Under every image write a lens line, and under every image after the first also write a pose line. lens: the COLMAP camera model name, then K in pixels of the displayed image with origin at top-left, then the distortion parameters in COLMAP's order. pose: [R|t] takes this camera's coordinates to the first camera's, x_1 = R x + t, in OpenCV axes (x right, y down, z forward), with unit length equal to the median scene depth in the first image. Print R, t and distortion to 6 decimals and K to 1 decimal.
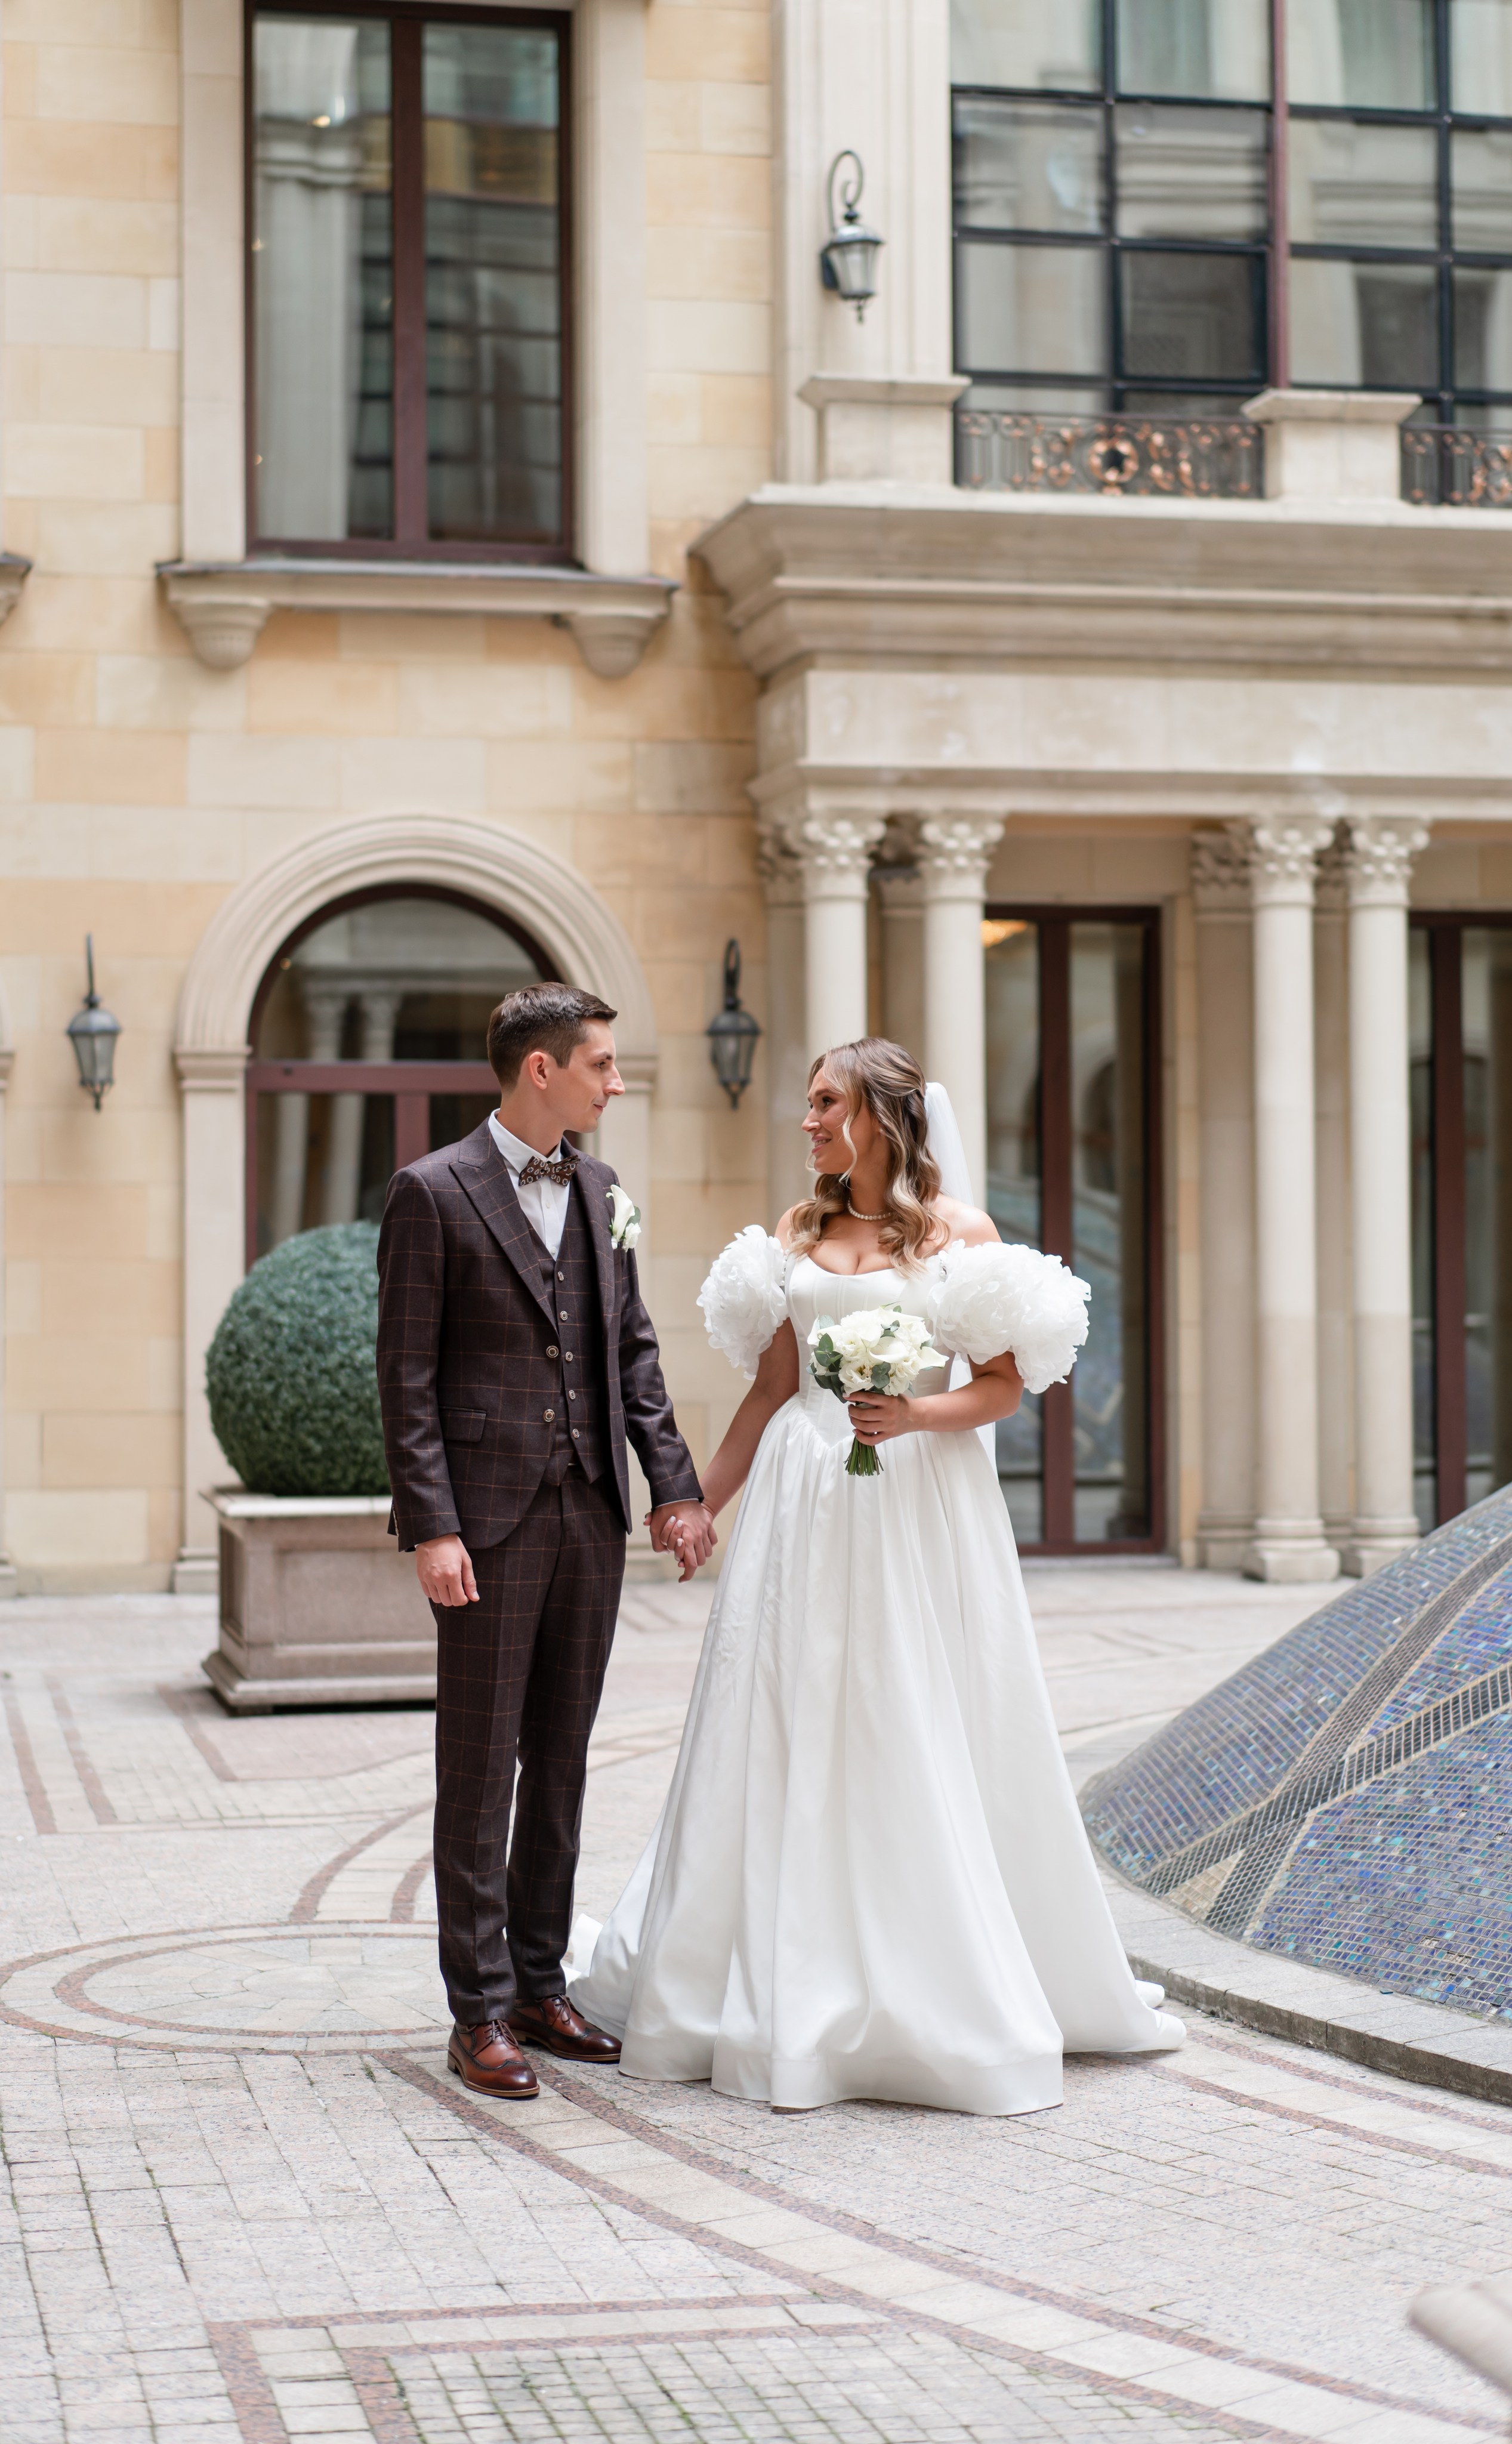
lens RADIAL K [[3752.1, 0, 756.0], [0, 3752.1, 1222.0], [0, 0, 1]] dist [-0.039413, 0.041202]
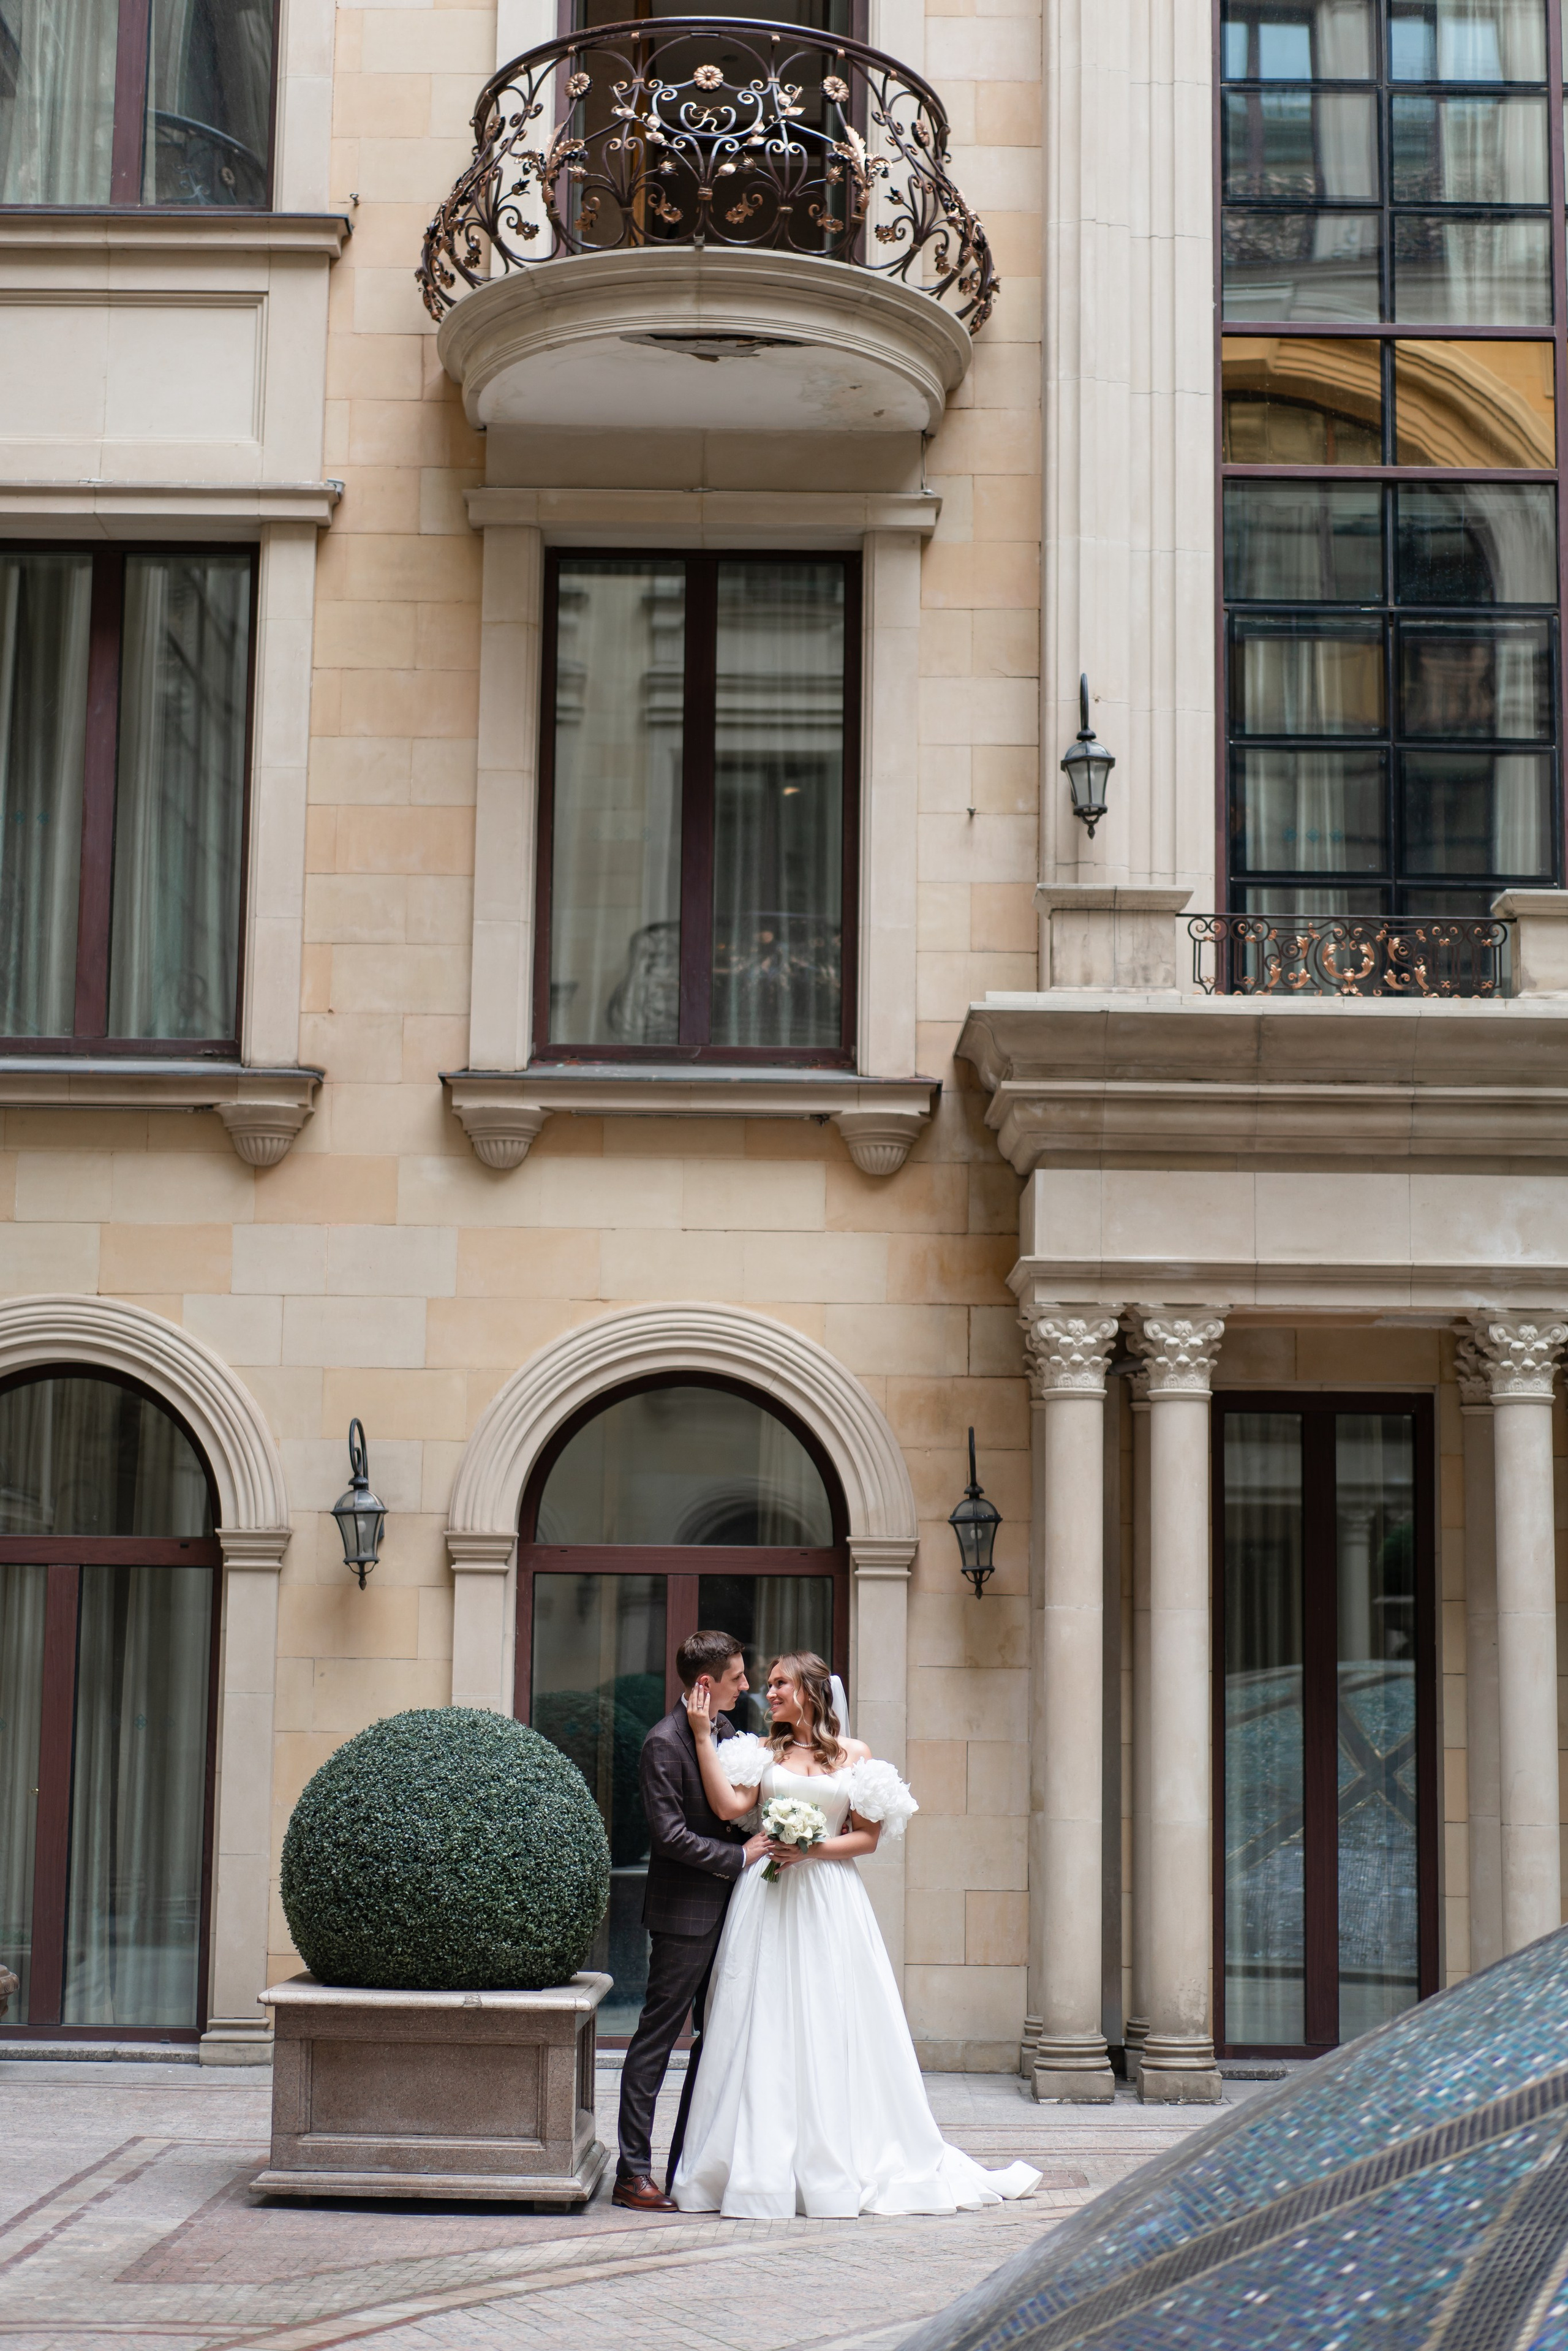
lens RADIAL K [[3647.8, 0, 784.0], [0, 3647.8, 1175.5], [0, 0, 1]] dist [0.006248, -0.714797]
pose [[0.975138, -0.003408, -0.221574, 0.162998], [-0.029171, 0.989206, -0.143596, -0.000897], [0.219672, 0.146489, 0.964513, 0.027813]]
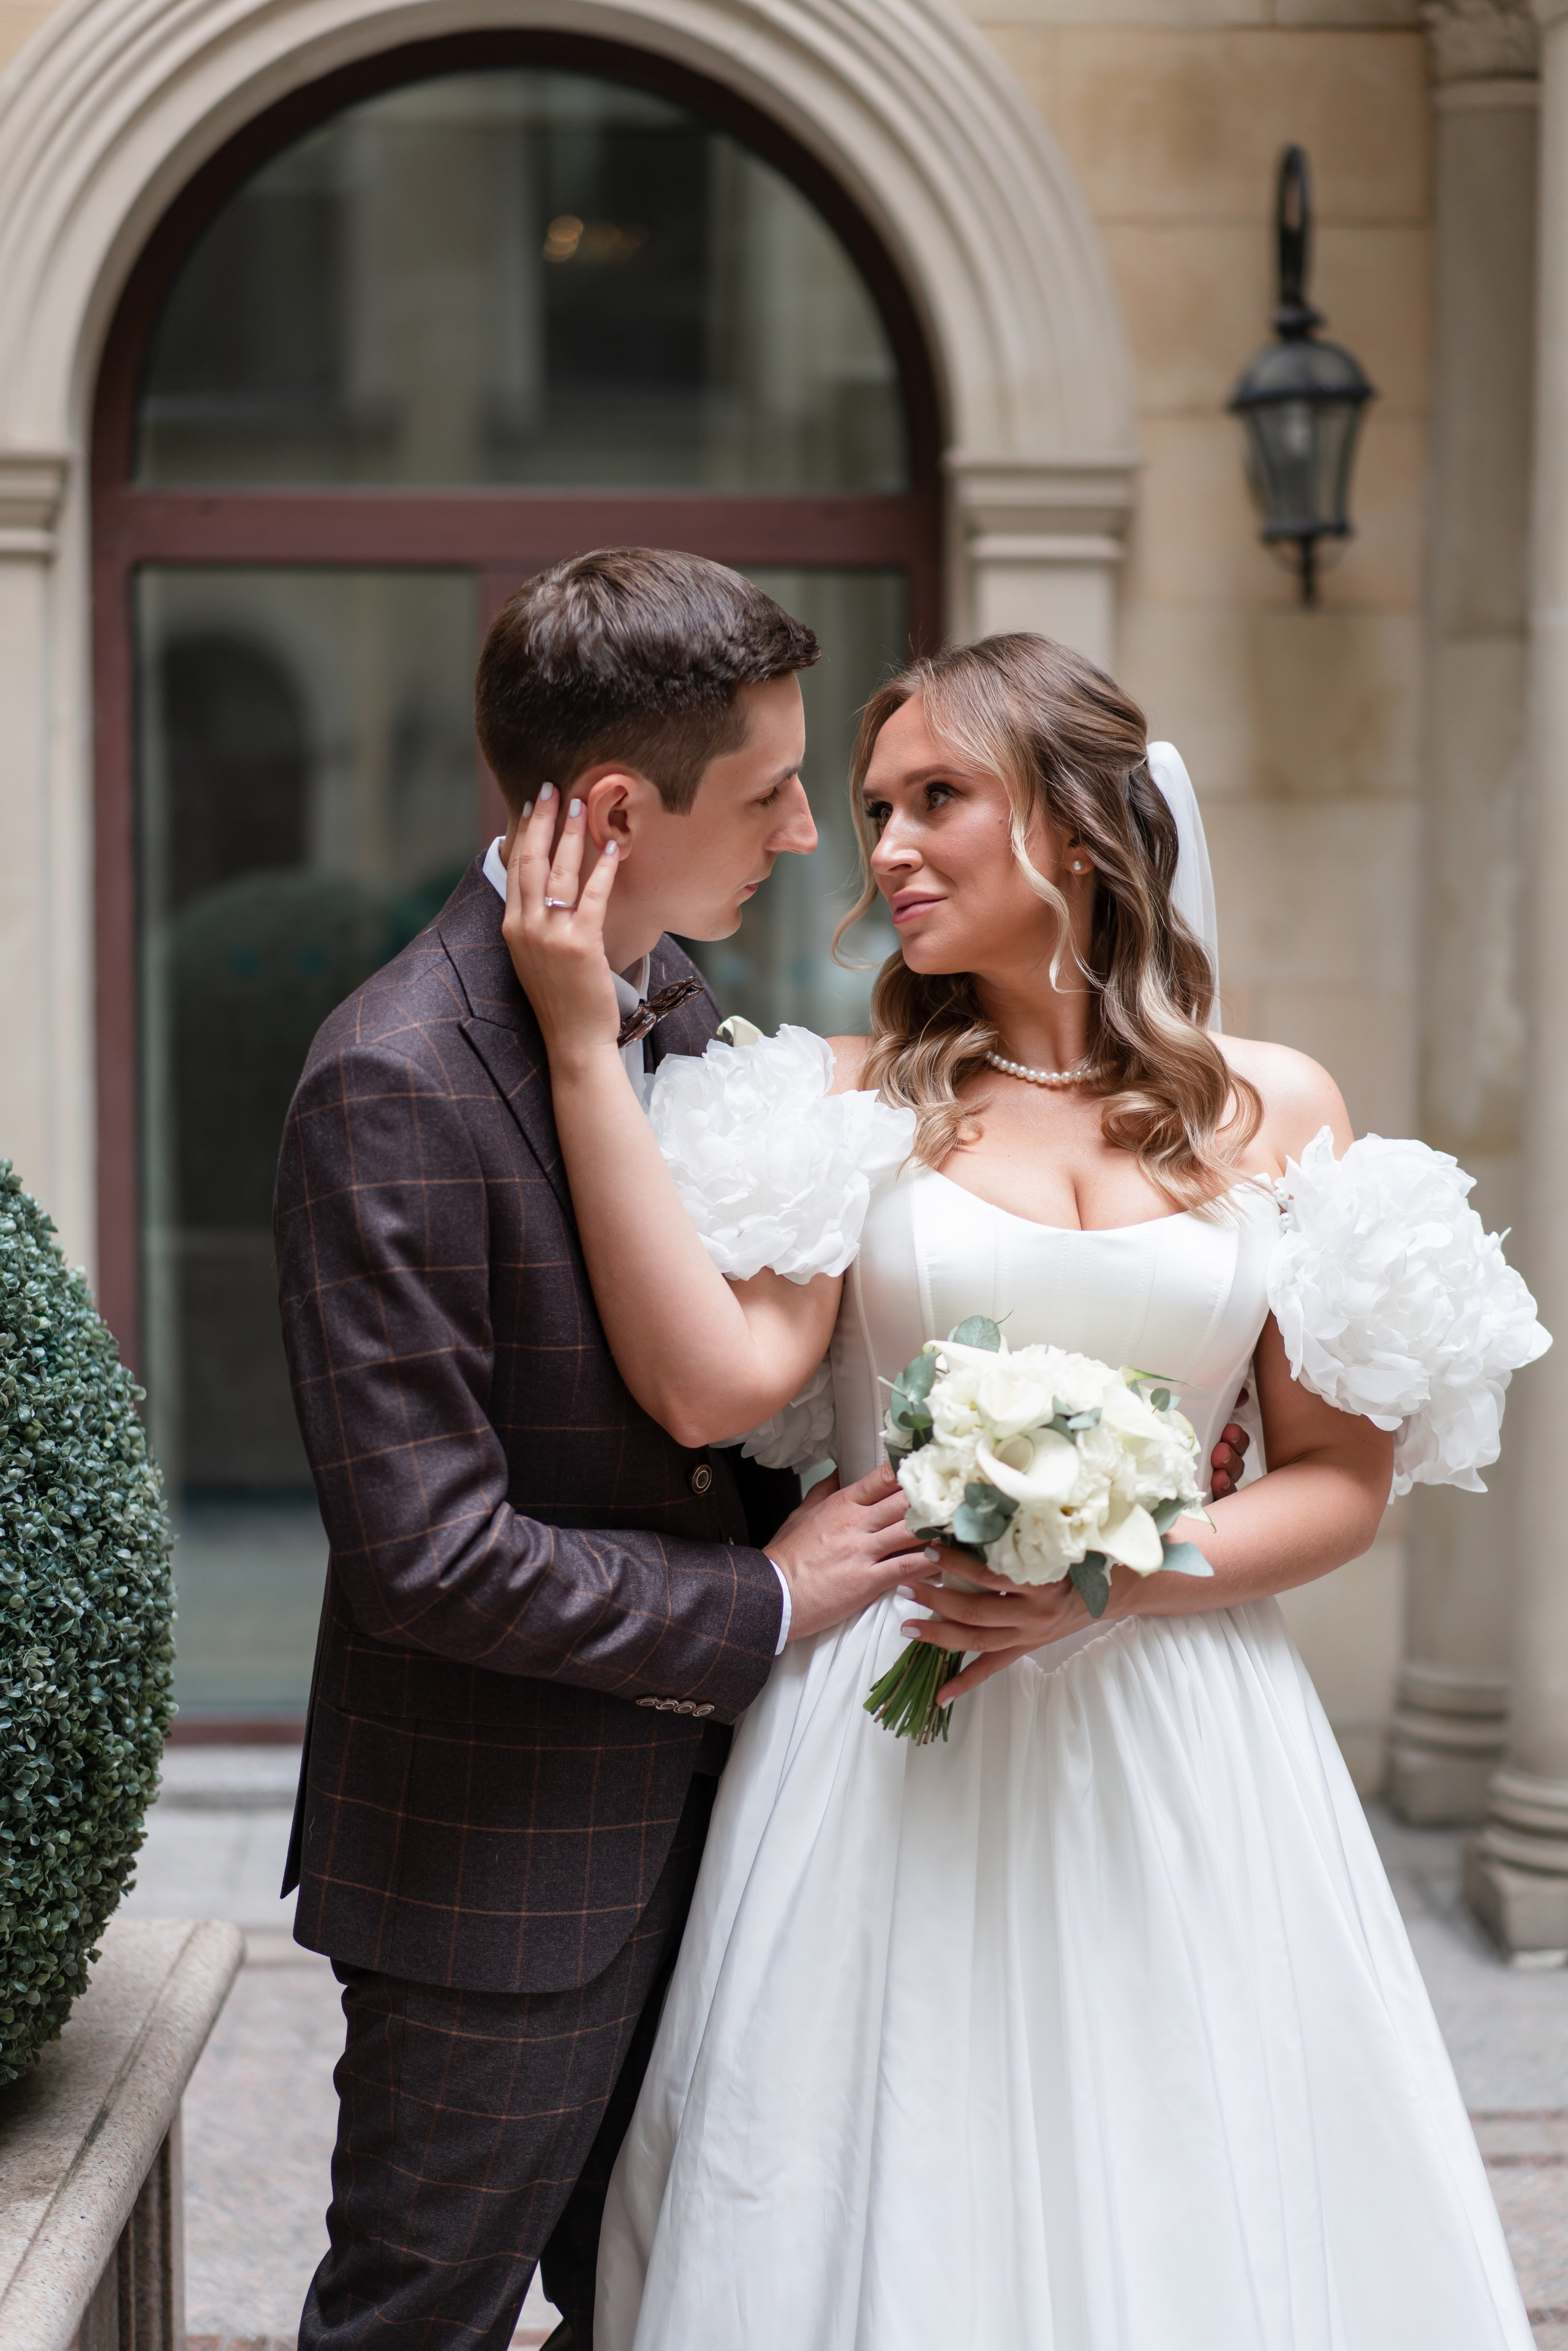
lens RADIAL K [[3647.8, 0, 784.0], [0, 3647.8, 1175.5], [0, 0, 1]] dist [0.006248, -0.714797]
pose [[0.982422, 0.030205, -0.184212, 0.005862], [-0.016737, 0.997100, 0.074234, -0.000134], [0.185921, -0.069846, 0.980079, 0.659635]]
